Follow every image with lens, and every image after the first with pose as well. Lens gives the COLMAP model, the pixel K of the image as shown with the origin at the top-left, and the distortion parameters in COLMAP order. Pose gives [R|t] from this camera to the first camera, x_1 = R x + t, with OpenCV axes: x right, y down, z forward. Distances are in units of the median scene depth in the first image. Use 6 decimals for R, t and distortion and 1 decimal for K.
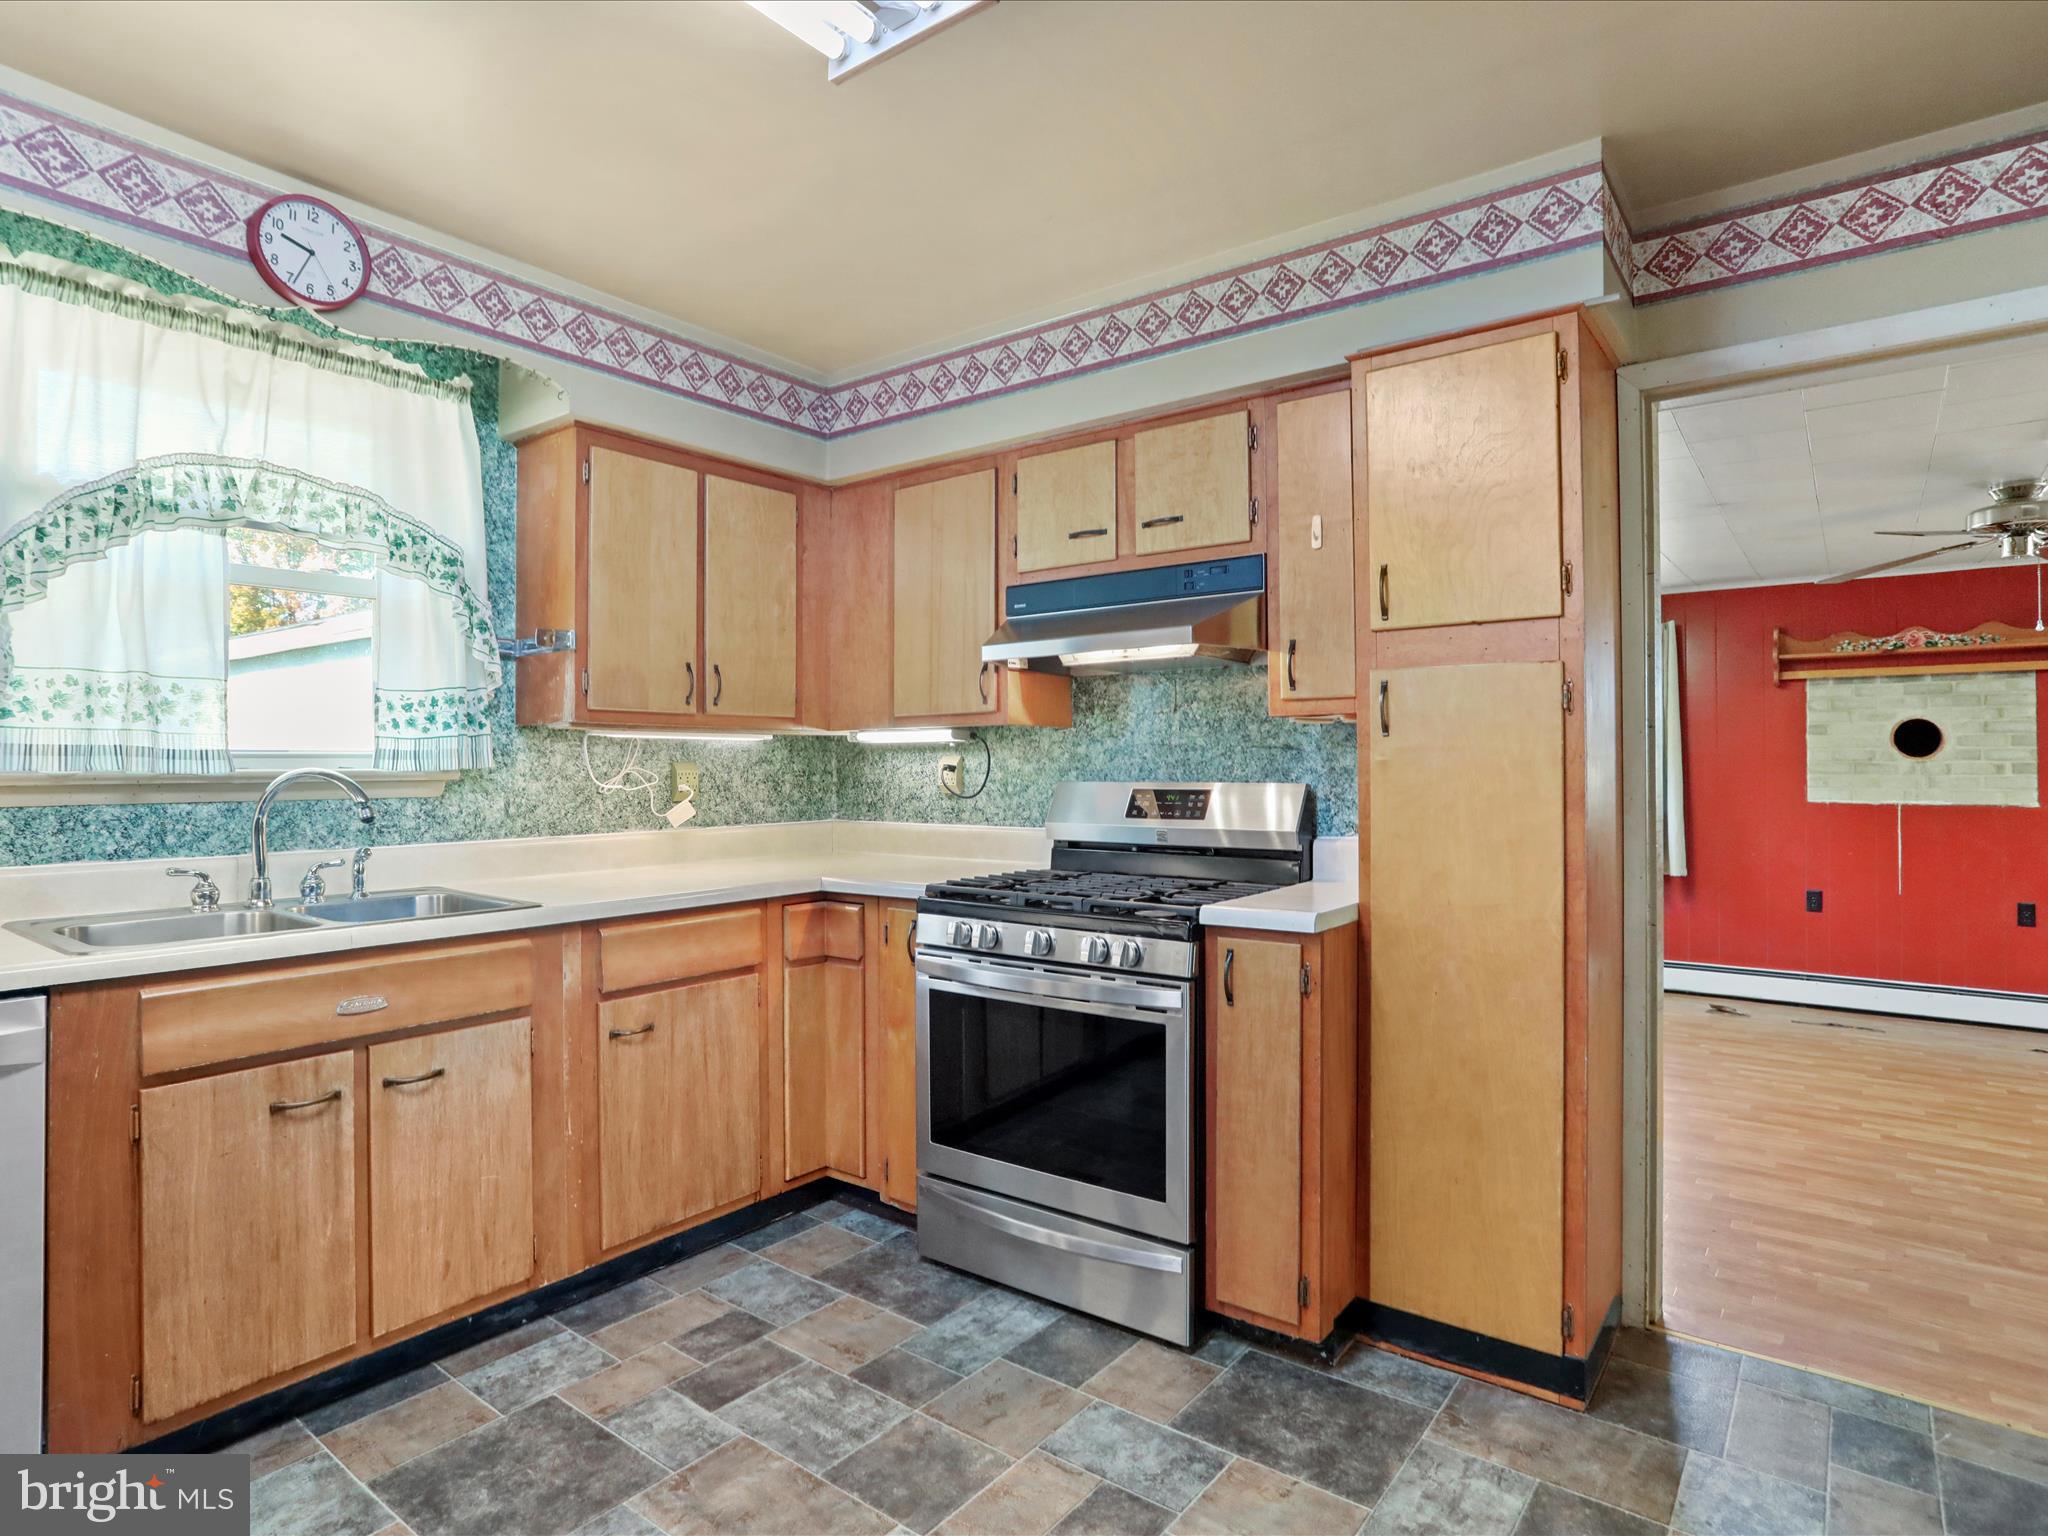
lens RADIAL K [[1116.5, 0, 1013.1], [0, 1116.5, 754.6], [0, 0, 1]] dist [-0.024554, 0.001768]
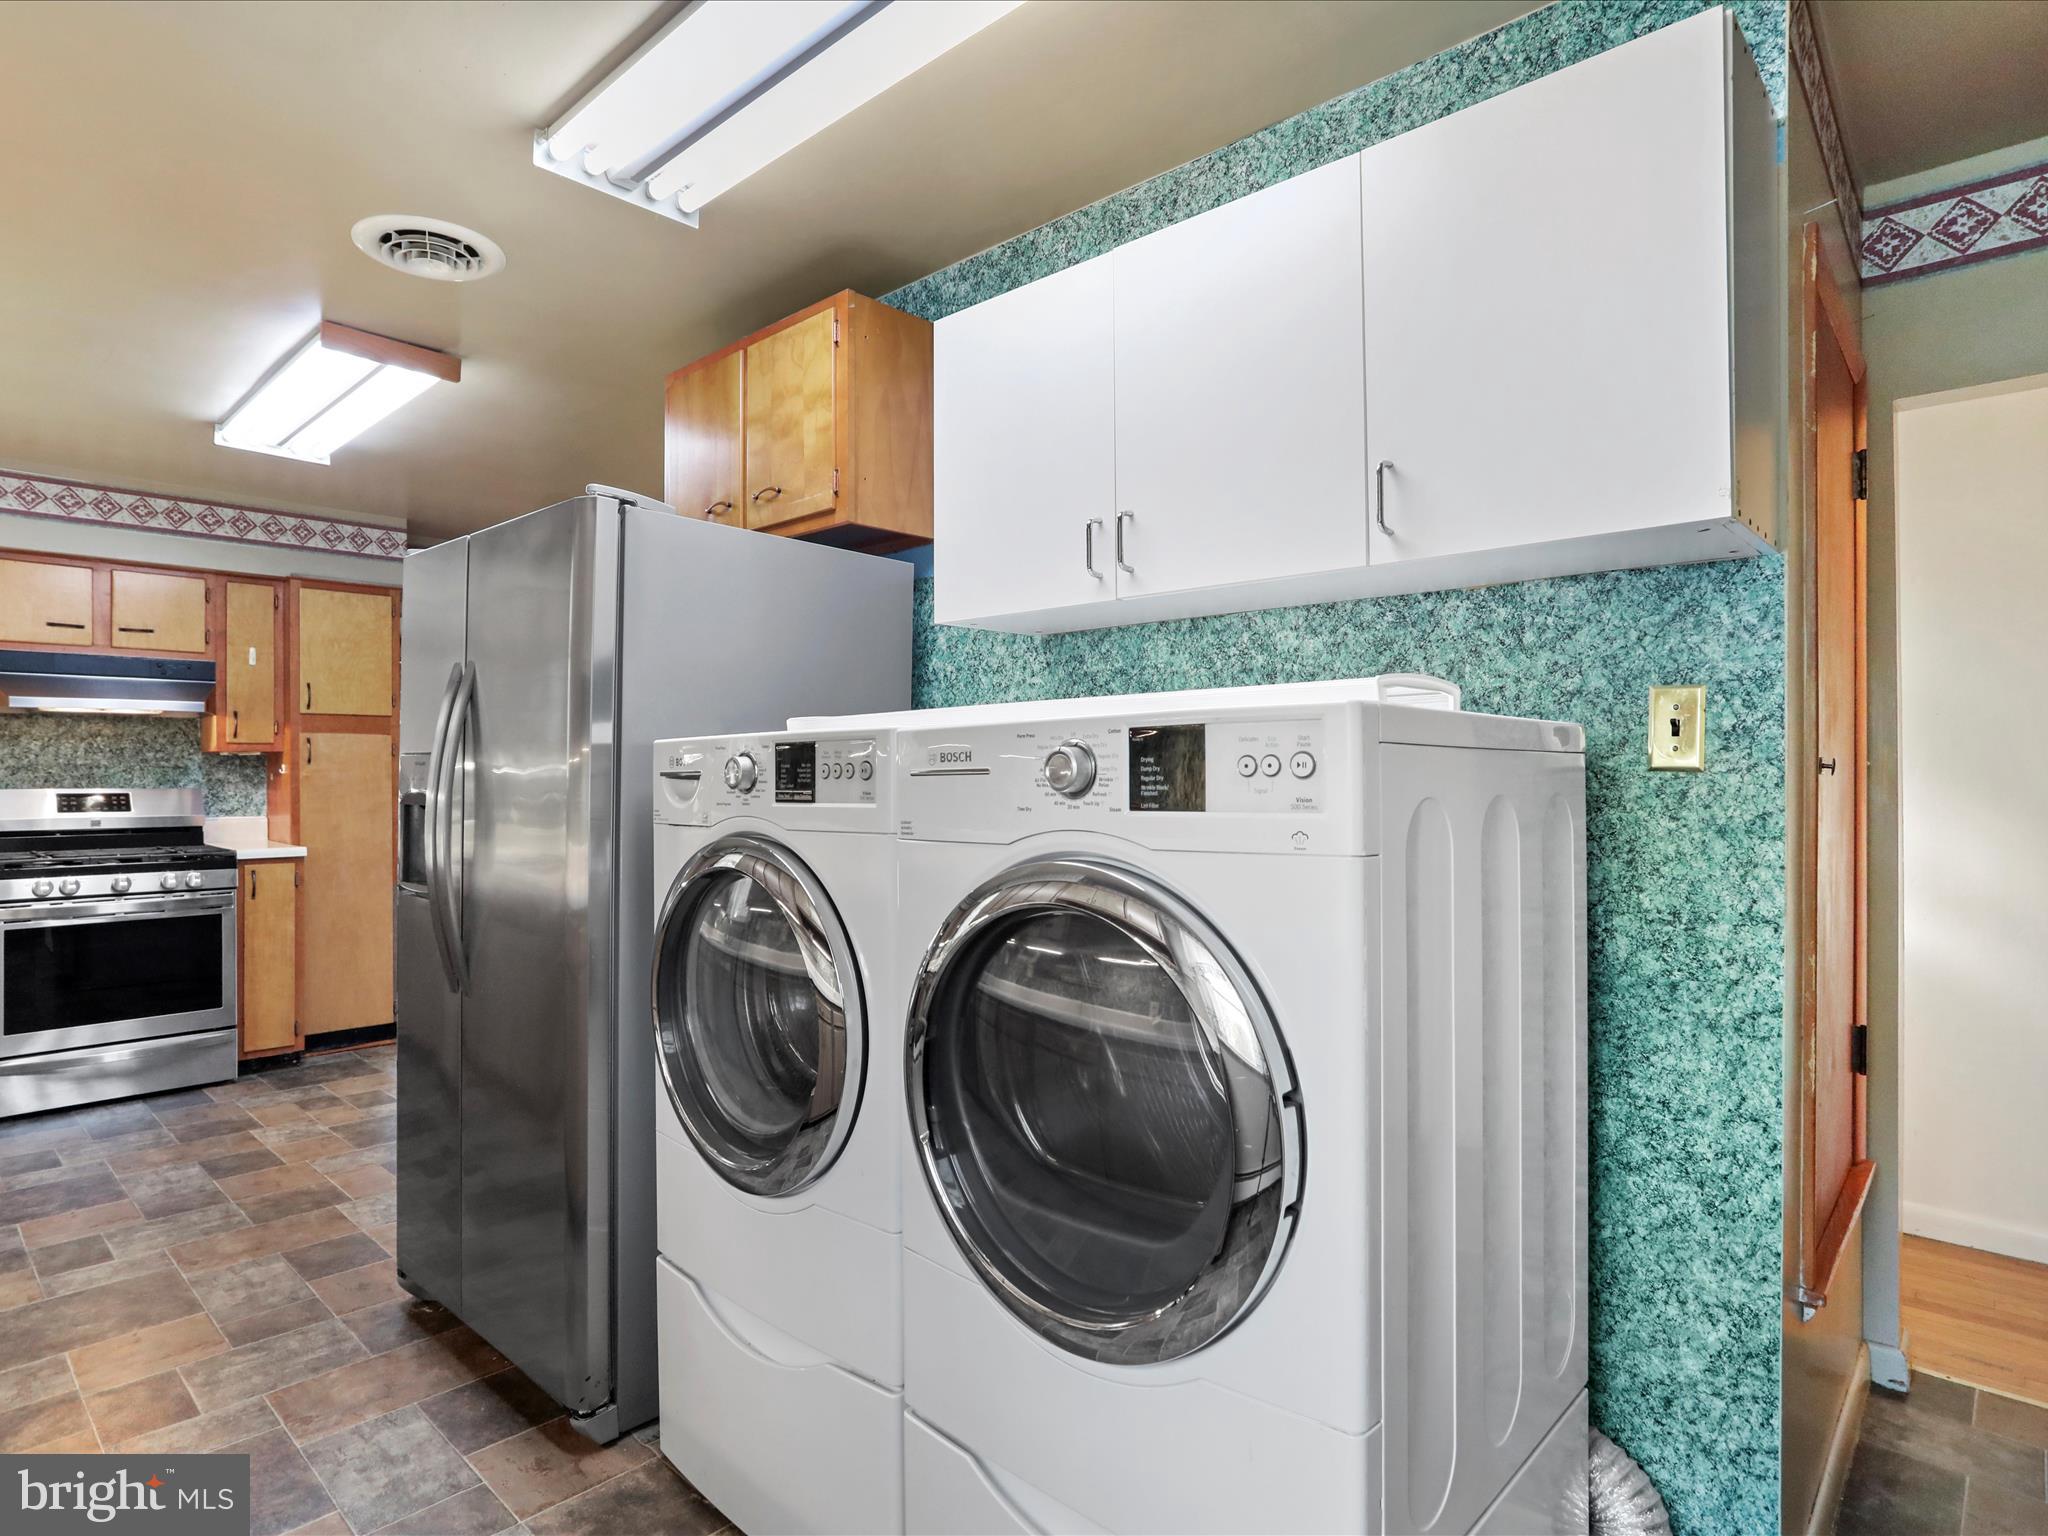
lens RADIAL K [[1116.5, 0, 1013.1], [0, 1116.5, 754.6], [0, 0, 1]] dist [-0.024554, 0.001768]
pose [[0.108105, 0.013409, 0.994049, -1.466942], [-0.013713, 0.999834, -0.011996, -0.026277], [-0.994045, -0.012335, 0.108271, -0.504934]]
